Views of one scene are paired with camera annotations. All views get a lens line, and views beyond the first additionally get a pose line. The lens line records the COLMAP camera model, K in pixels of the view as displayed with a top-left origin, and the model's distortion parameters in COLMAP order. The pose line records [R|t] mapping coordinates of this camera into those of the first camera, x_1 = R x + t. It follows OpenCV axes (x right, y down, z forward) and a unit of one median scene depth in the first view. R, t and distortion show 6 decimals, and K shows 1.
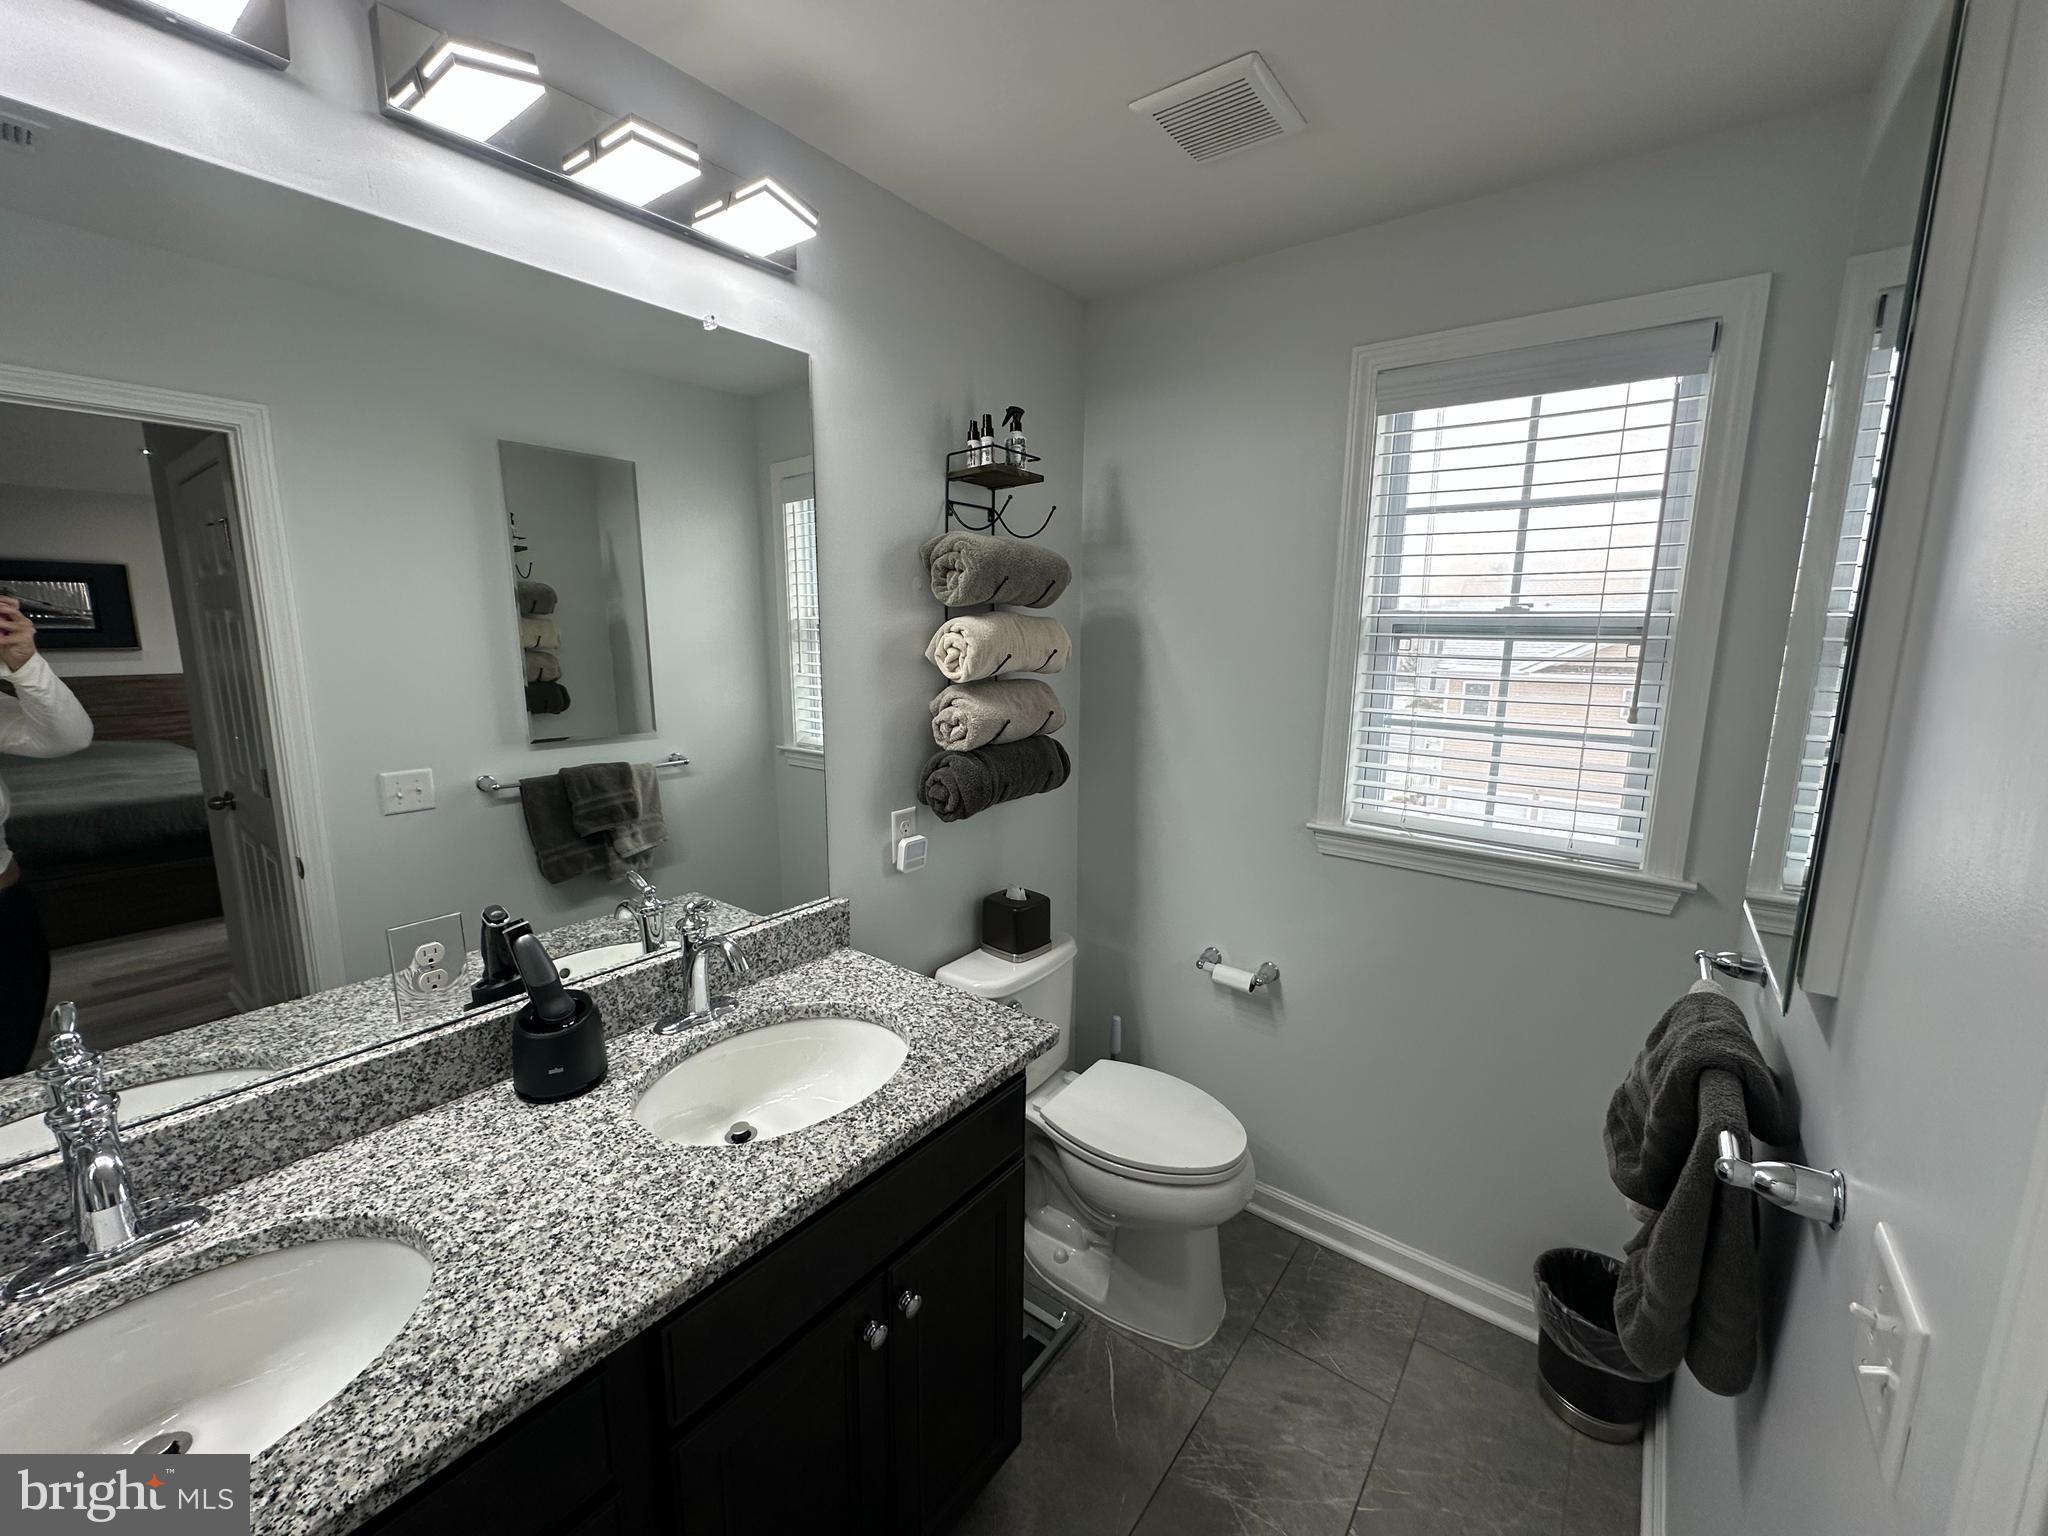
lens RADIAL K [[822.9, 0, 1027.3], [0, 822.9, 770.8], [0, 0, 1]] dist [-0.002369, 0.000597]
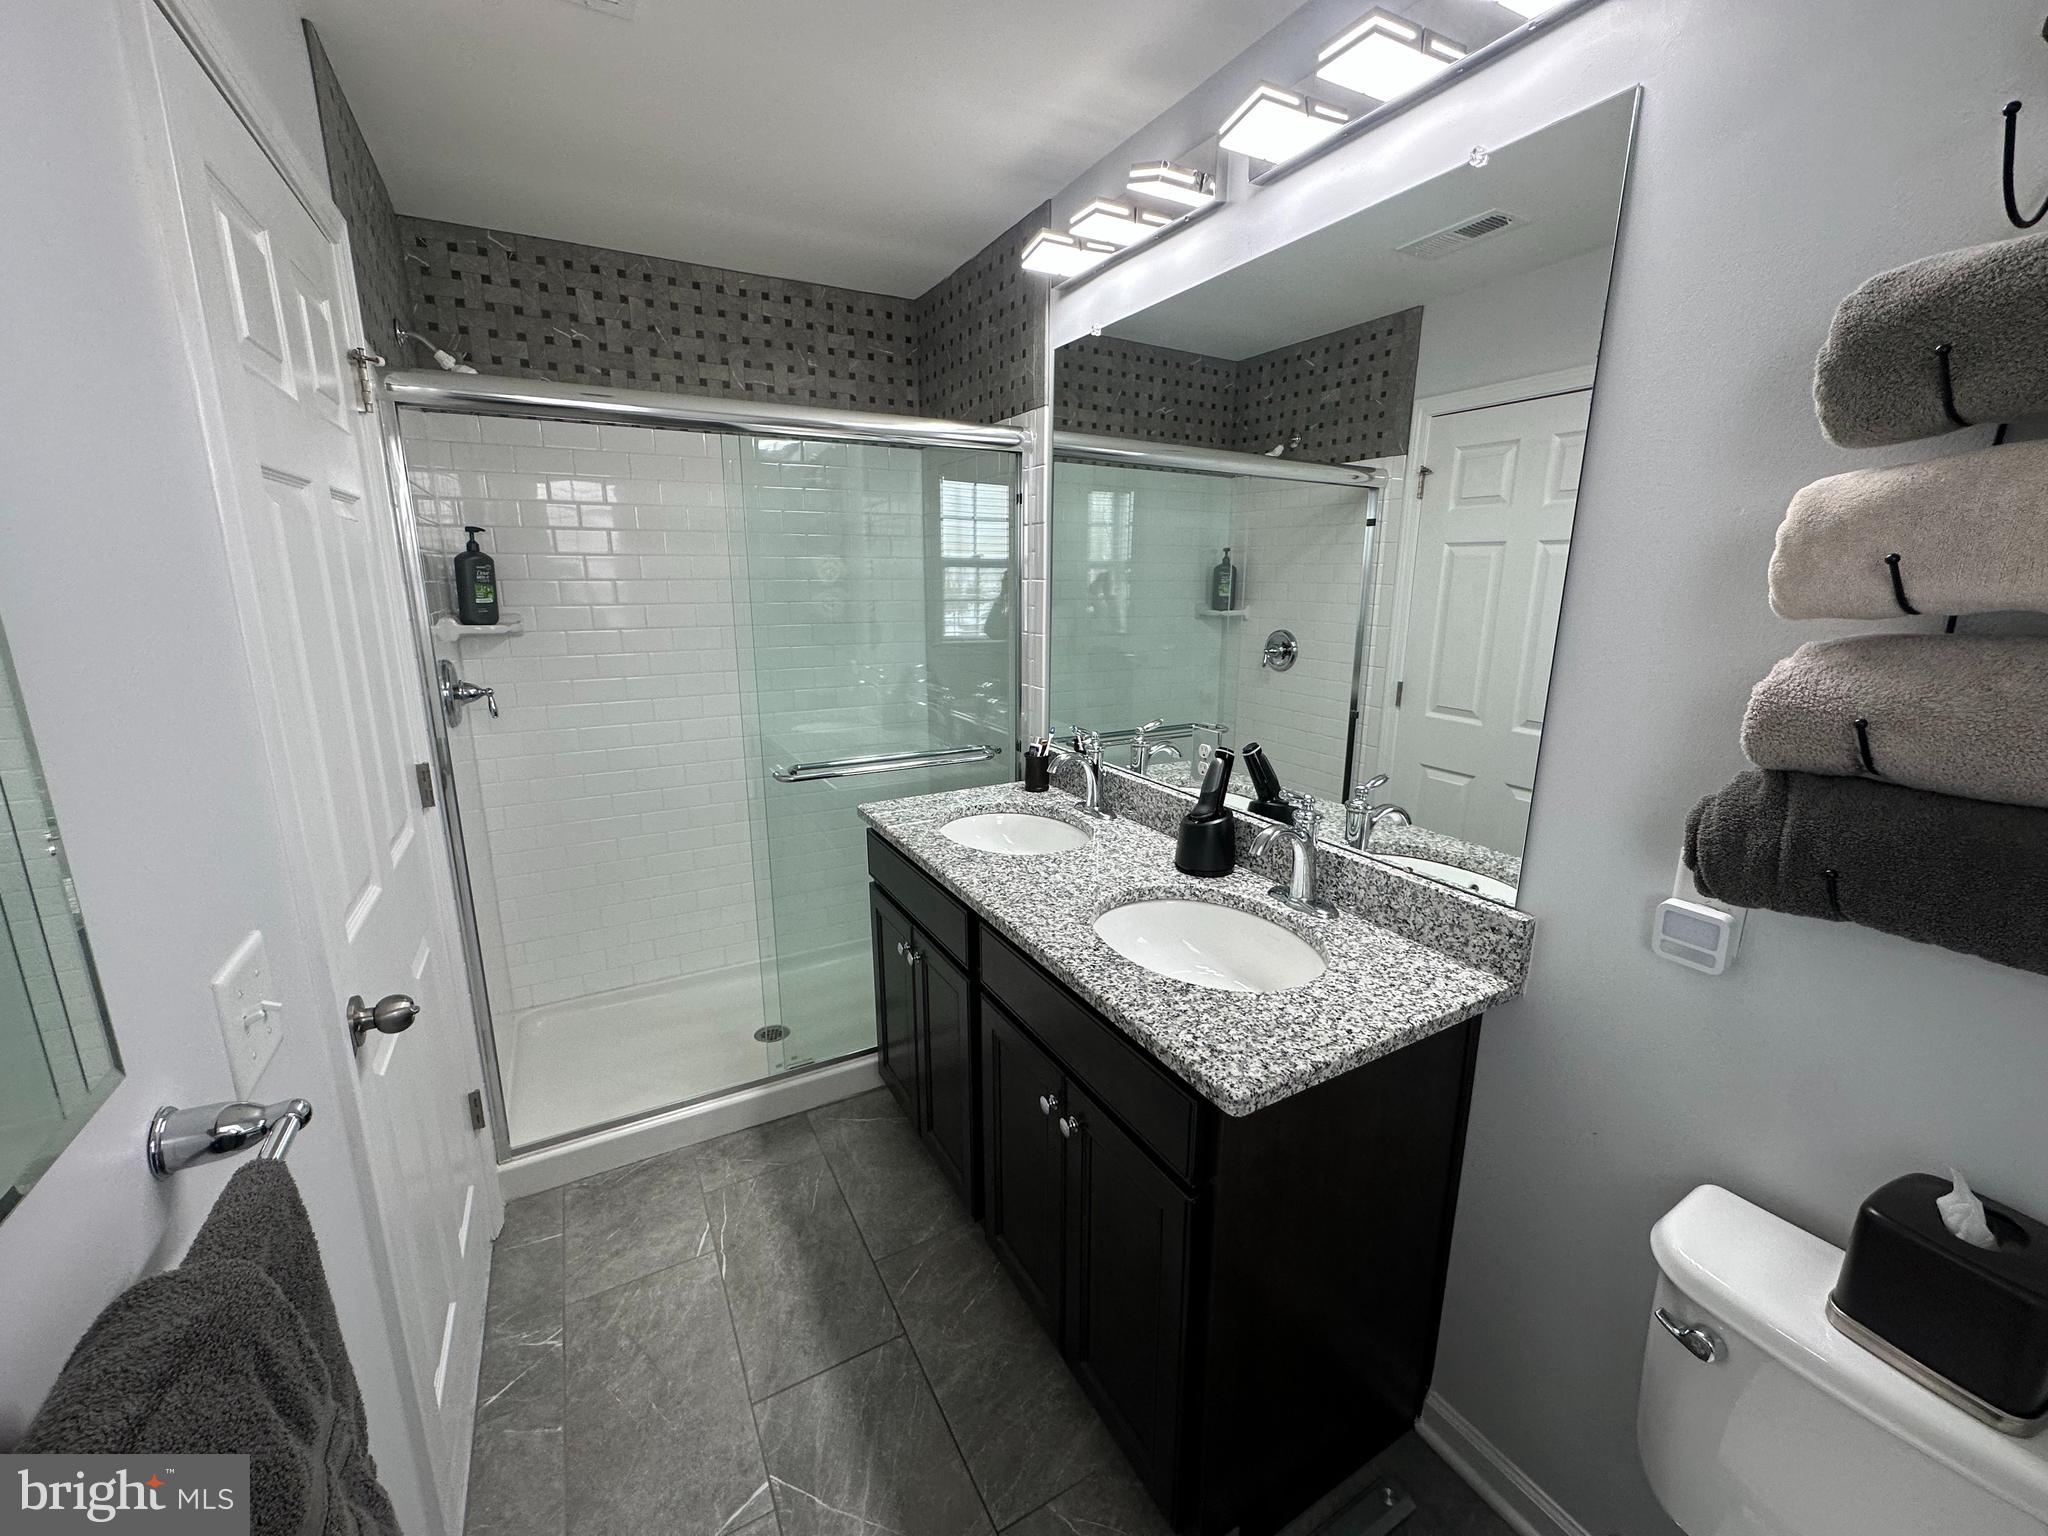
lens RADIAL K [[822.9, 0, 1023.2], [0, 822.9, 759.4], [0, 0, 1]] dist [-0.002369, 0.000597]
pose [[-0.402908, 0.191701, -0.894939, 0.795206], [-0.168923, 0.945444, 0.278569, -0.136320], [0.899517, 0.263414, -0.348544, 1.195281]]
